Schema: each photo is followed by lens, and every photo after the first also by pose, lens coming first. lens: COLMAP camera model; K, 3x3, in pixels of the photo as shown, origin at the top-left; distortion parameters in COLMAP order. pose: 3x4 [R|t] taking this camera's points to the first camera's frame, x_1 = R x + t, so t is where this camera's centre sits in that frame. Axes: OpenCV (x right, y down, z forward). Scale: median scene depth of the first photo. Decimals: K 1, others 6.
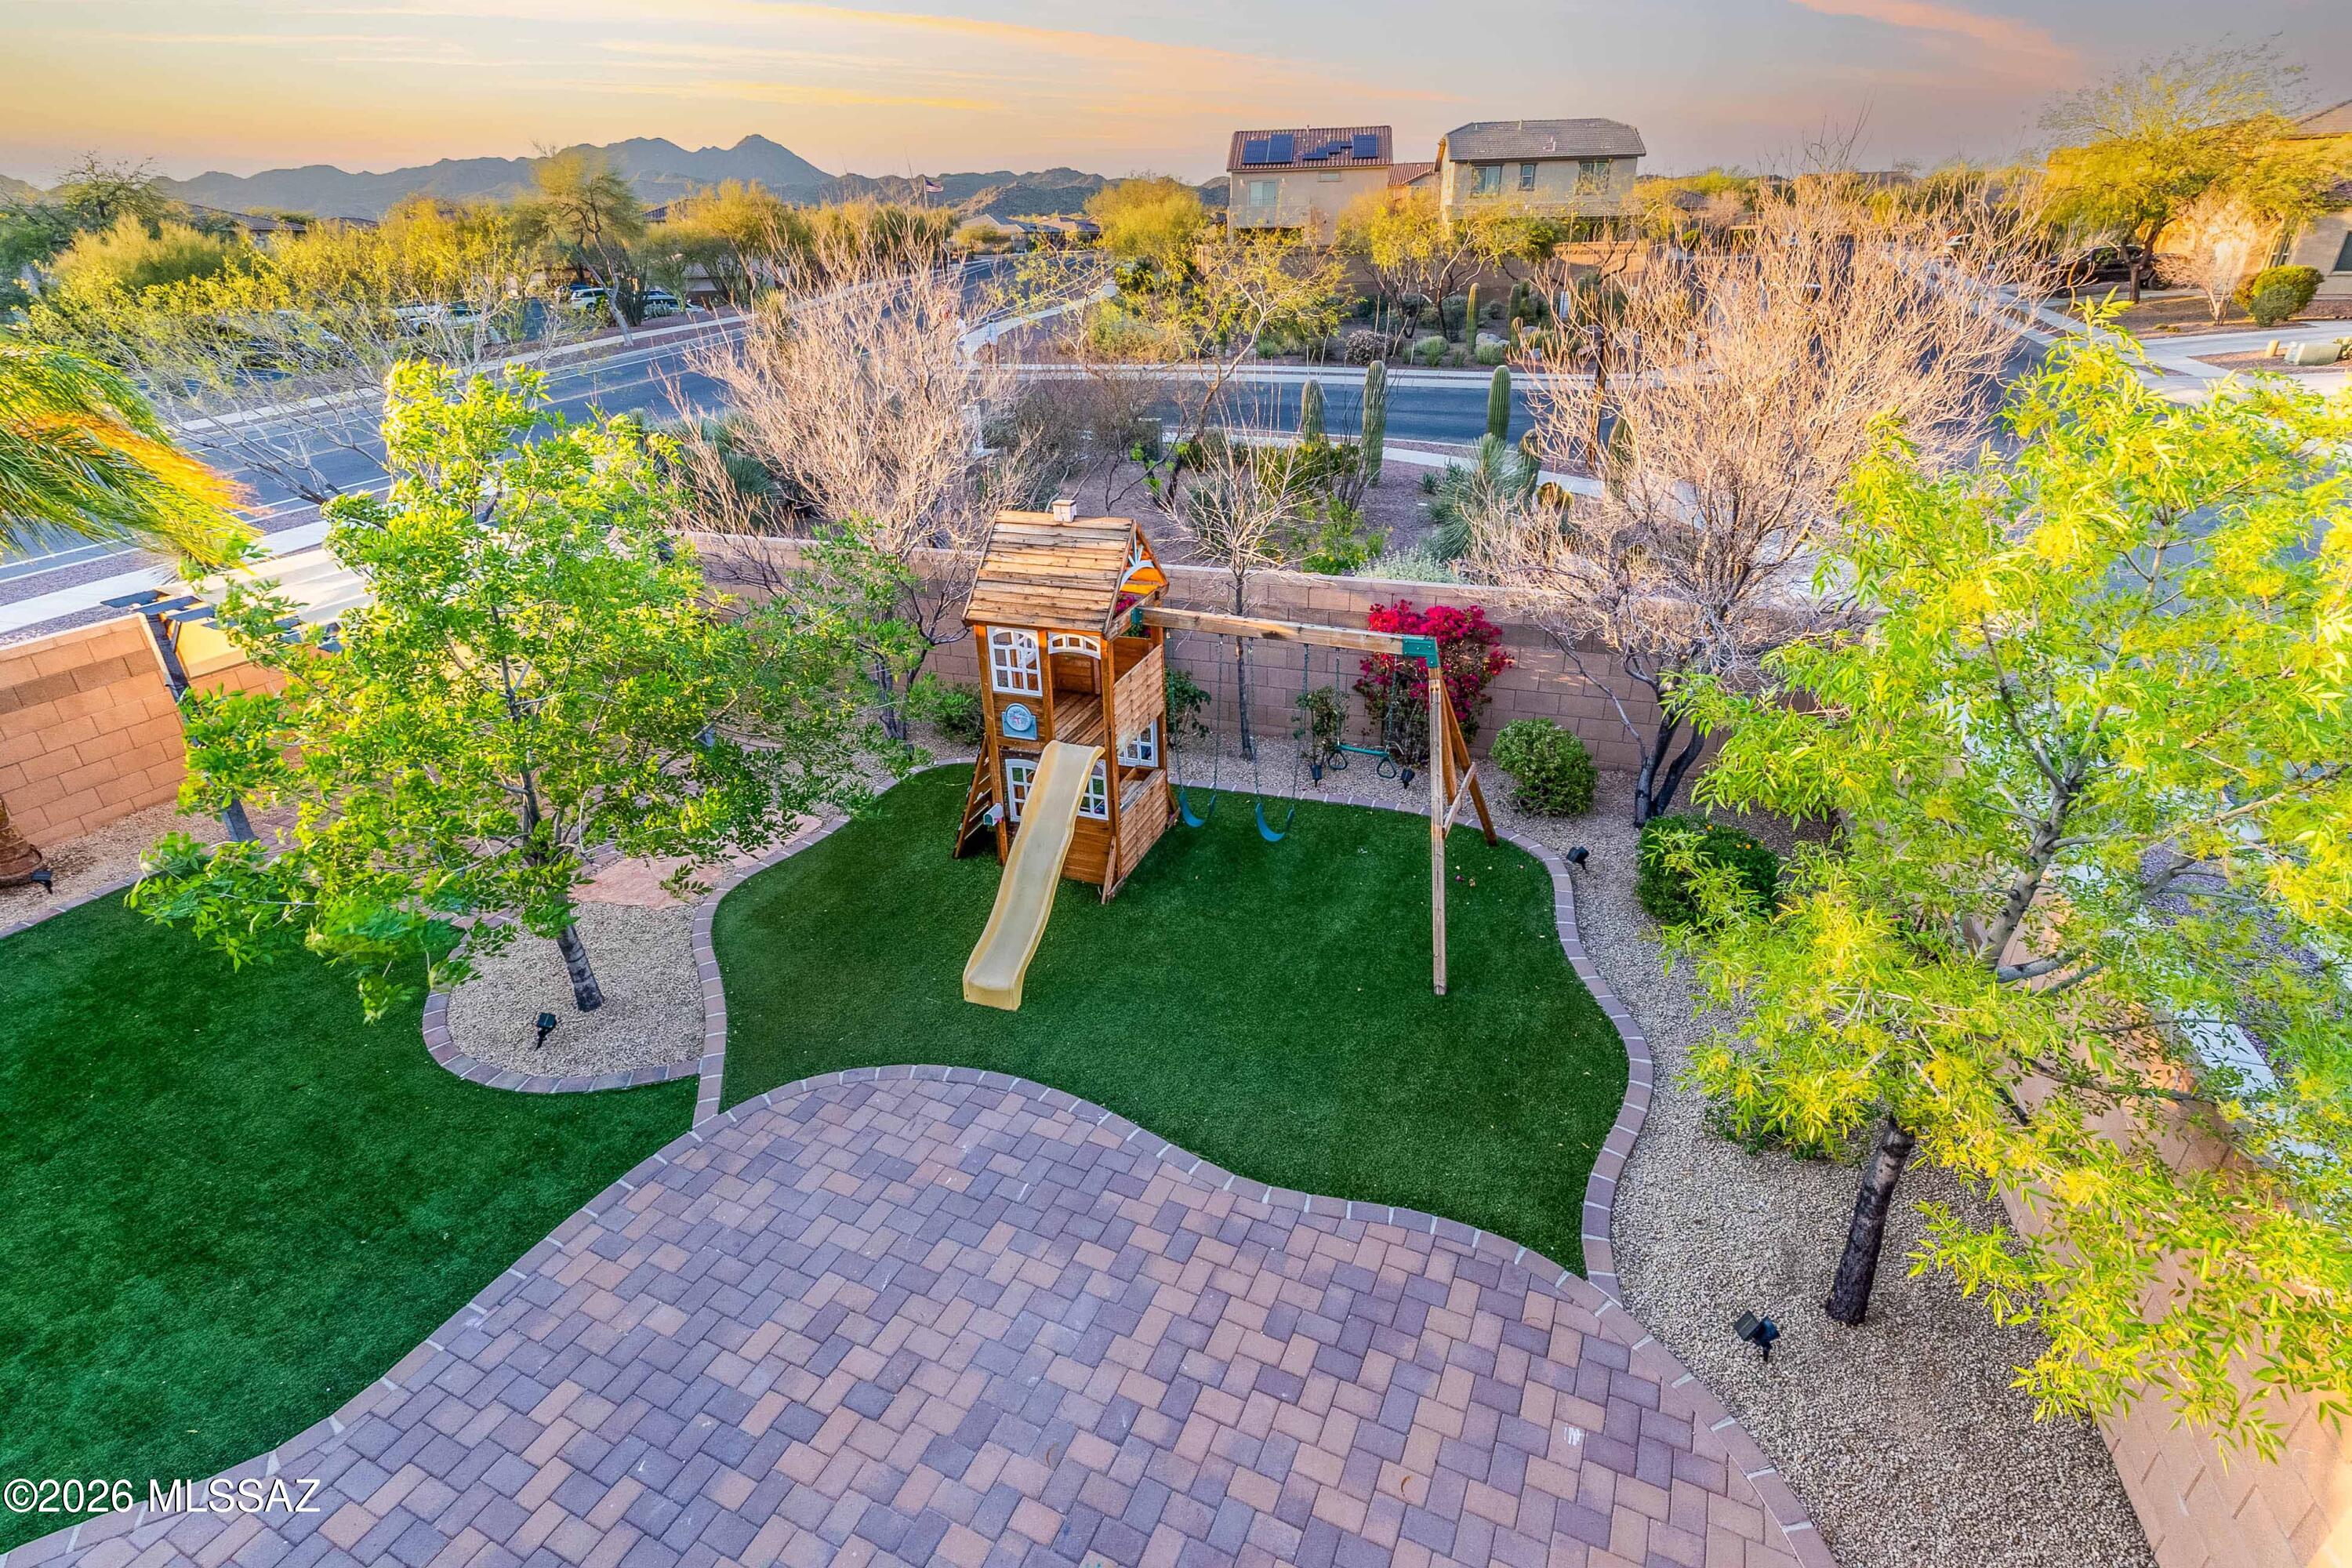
lens RADIAL K [[1083.4, 0, 1176.0], [0, 1083.4, 784.0], [0, 0, 1]] dist [-0.000062, -0.000142]
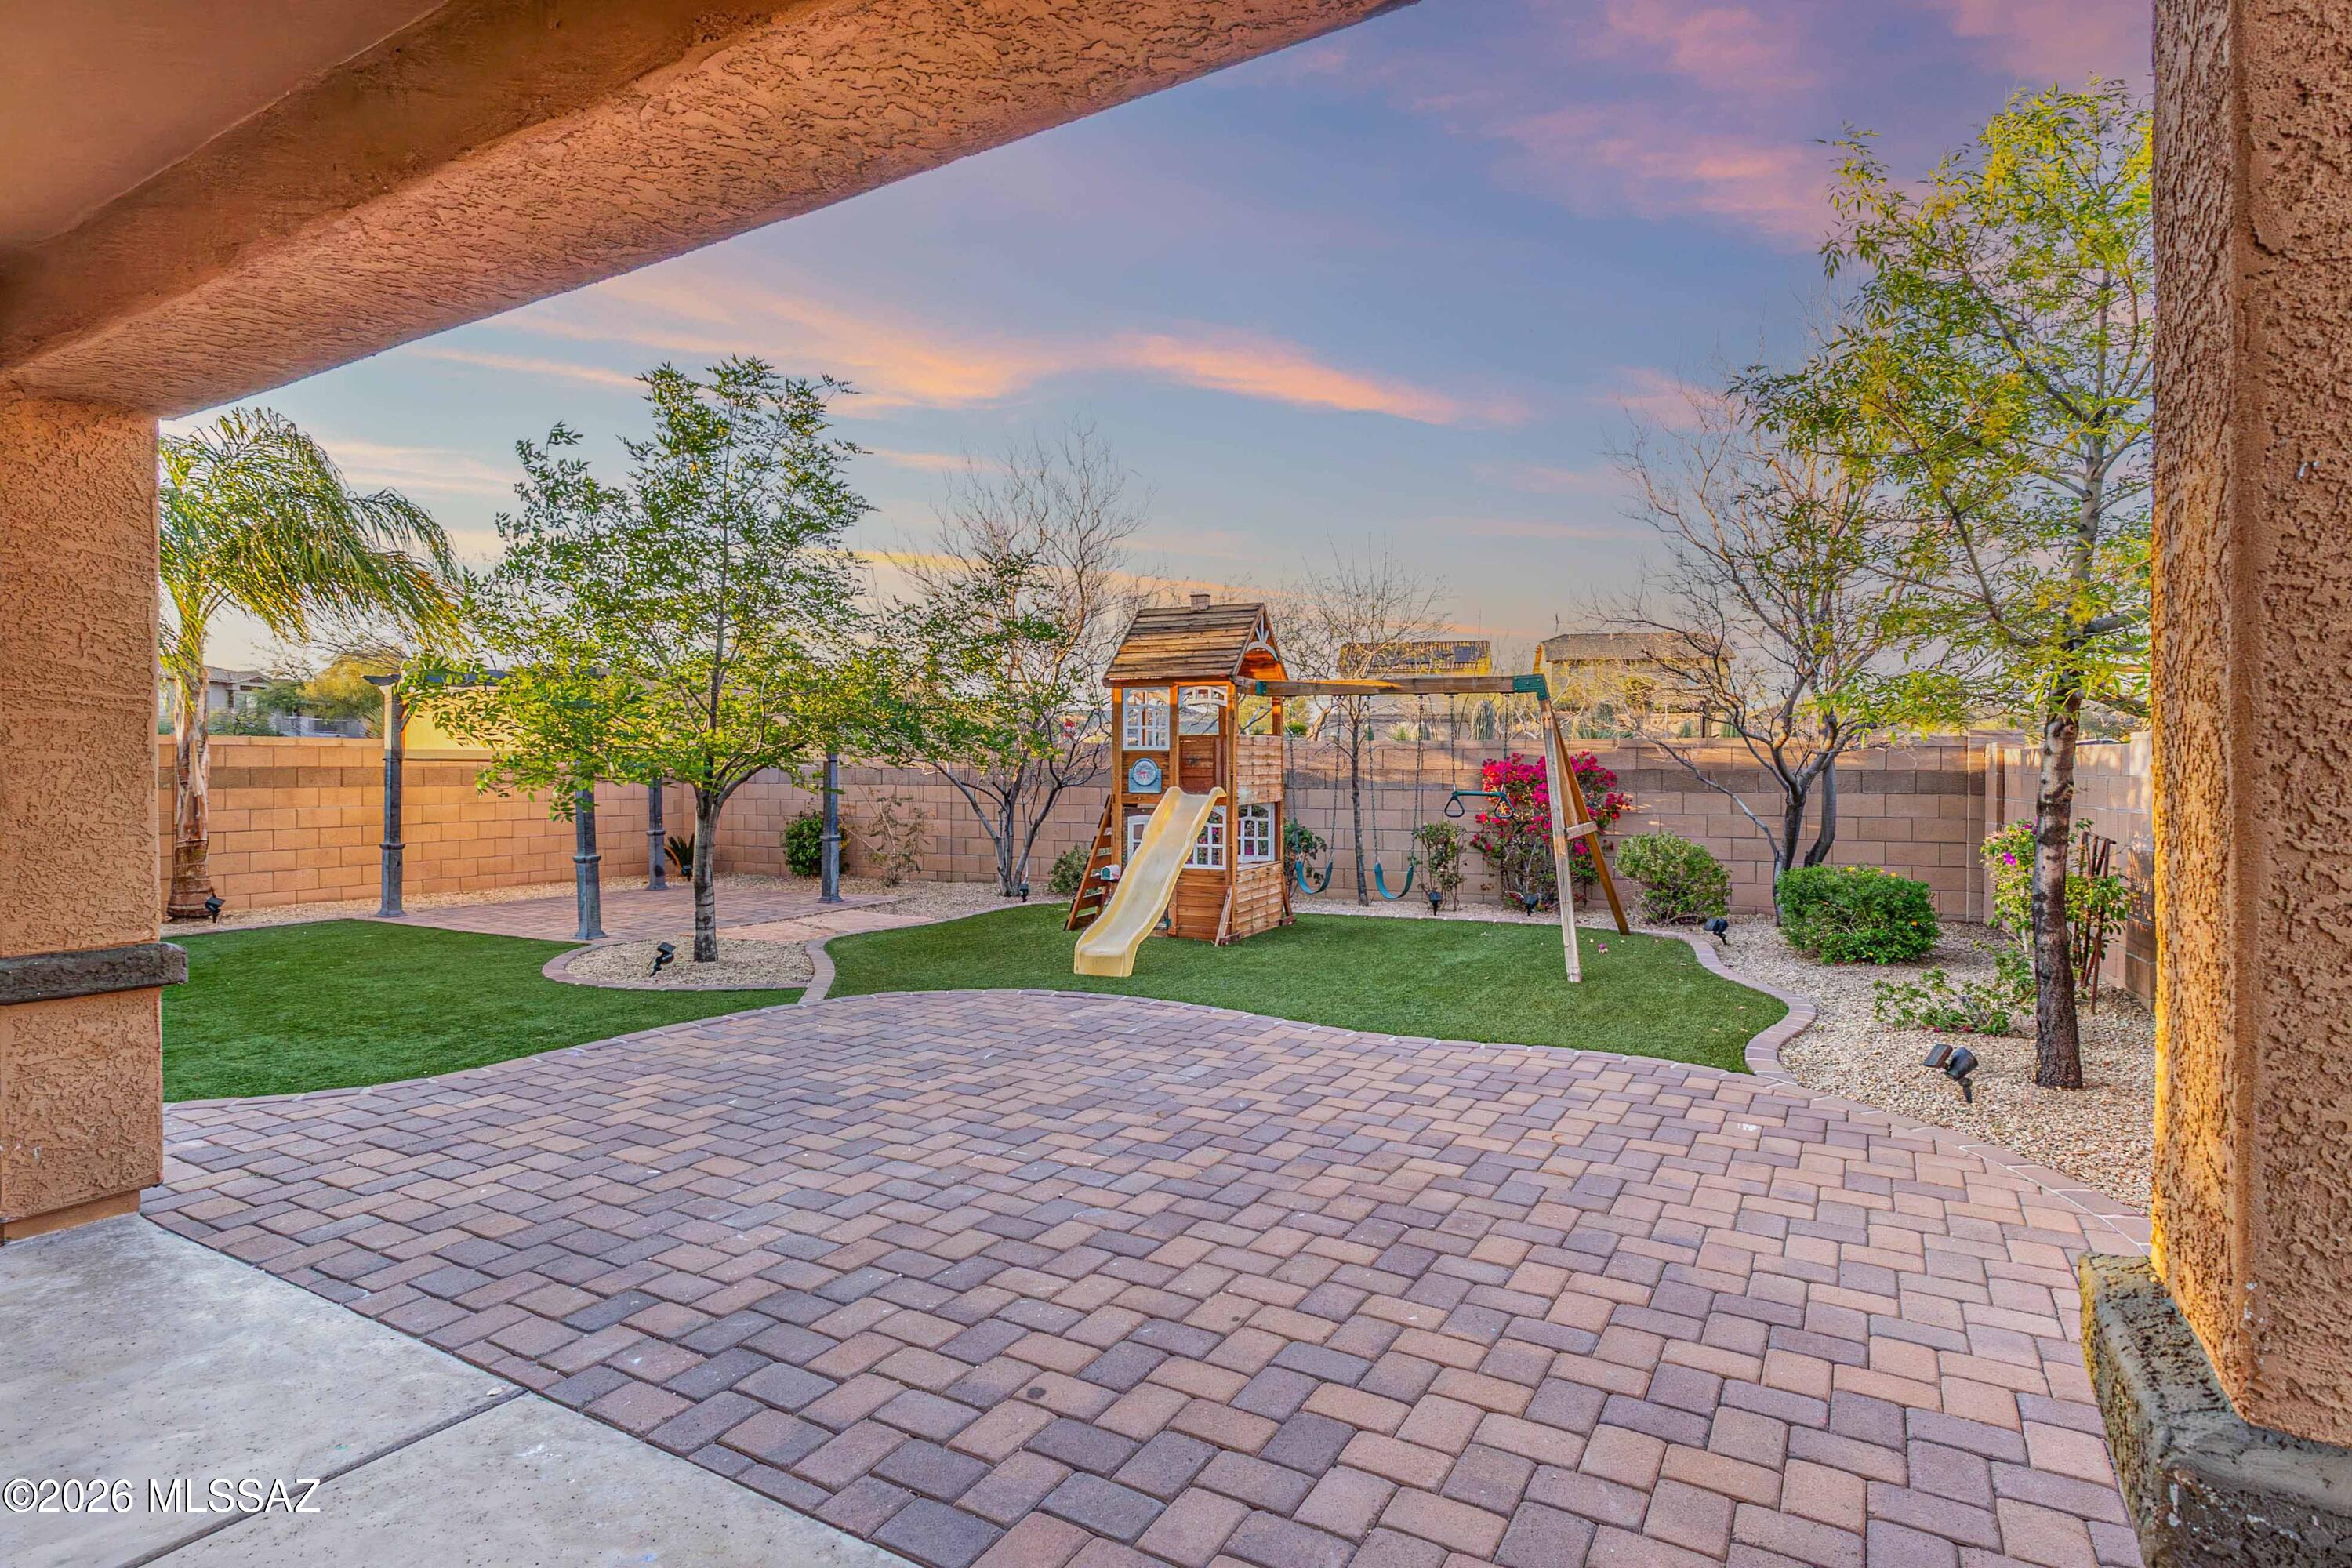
lens RADIAL K [[1161.5, 0, 1176.0], [0, 1161.5, 784.0], [0, 0, 1]] dist [0.000842, -0.000591]
pose [[0.995271, 0.030206, -0.092320, -0.012733], [-0.067202, 0.900374, -0.429895, 0.494739], [0.070137, 0.434066, 0.898147, -0.005141]]
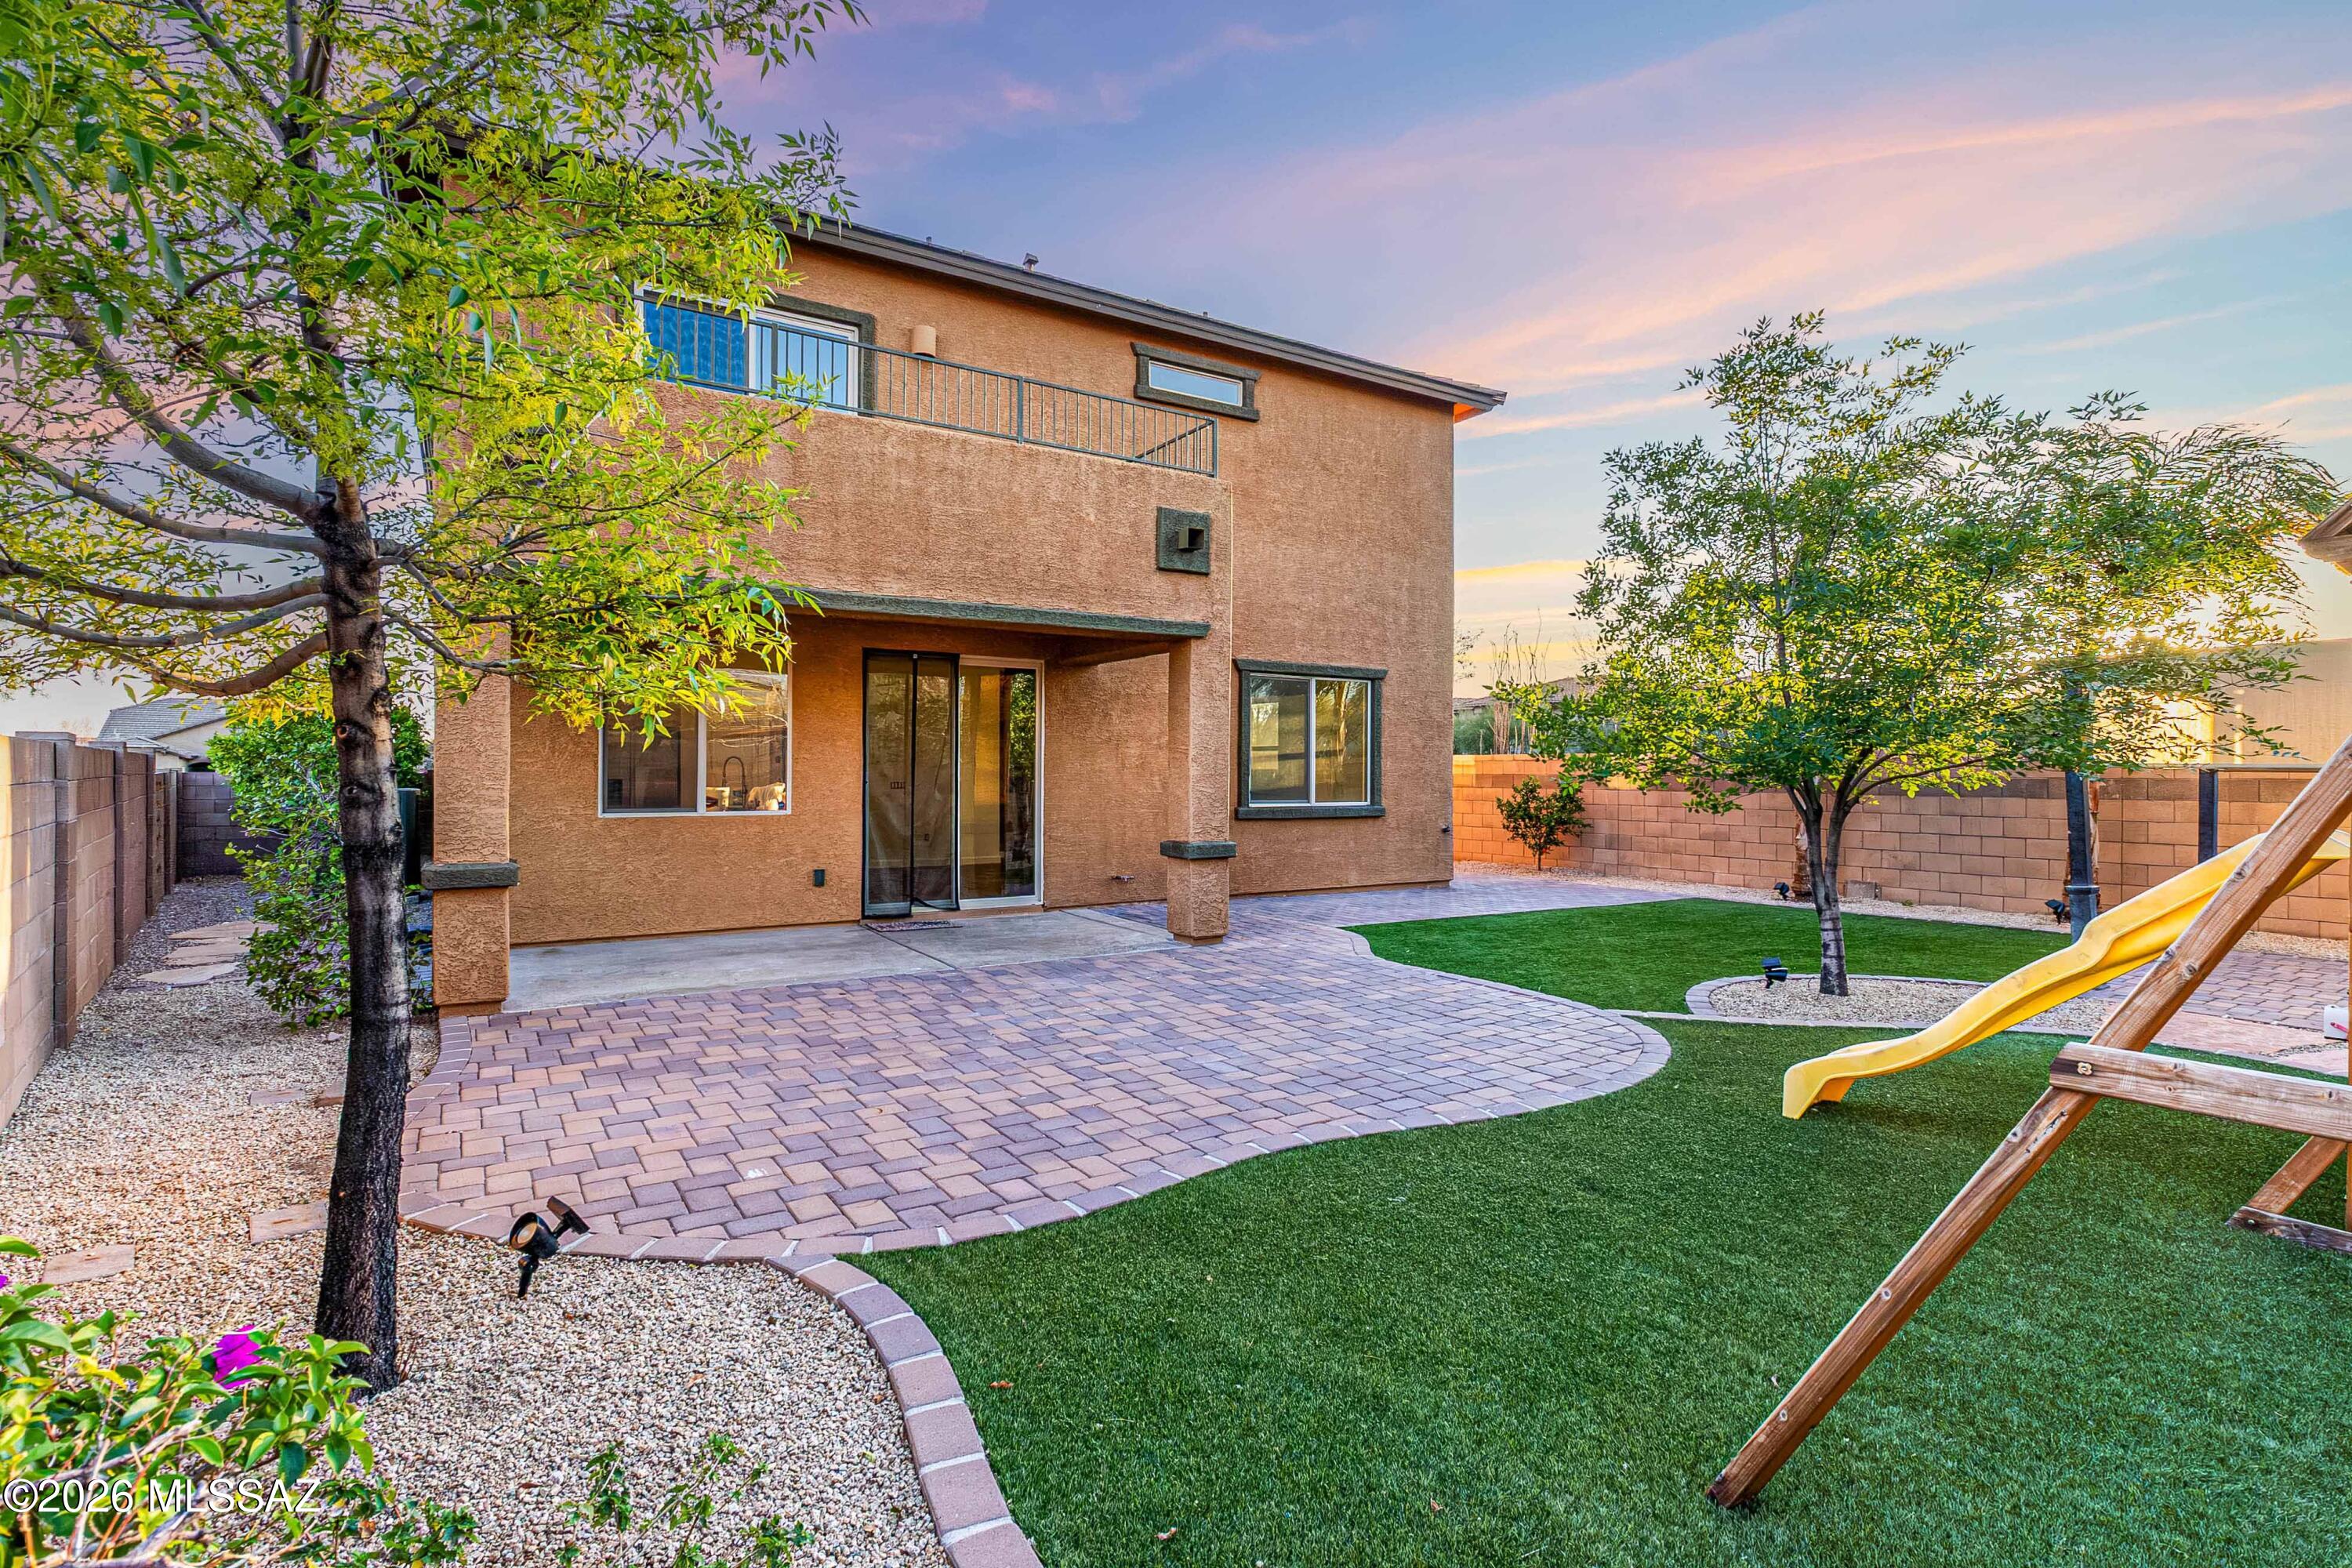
lens RADIAL K [[1161.5, 0, 1176.0], [0, 1161.5, 784.0], [0, 0, 1]] dist [0.000842, -0.000591]
pose [[-0.535019, 0.040701, -0.843859, 0.580372], [-0.369195, 0.887154, 0.276864, -0.012584], [0.759902, 0.459676, -0.459617, 0.947205]]
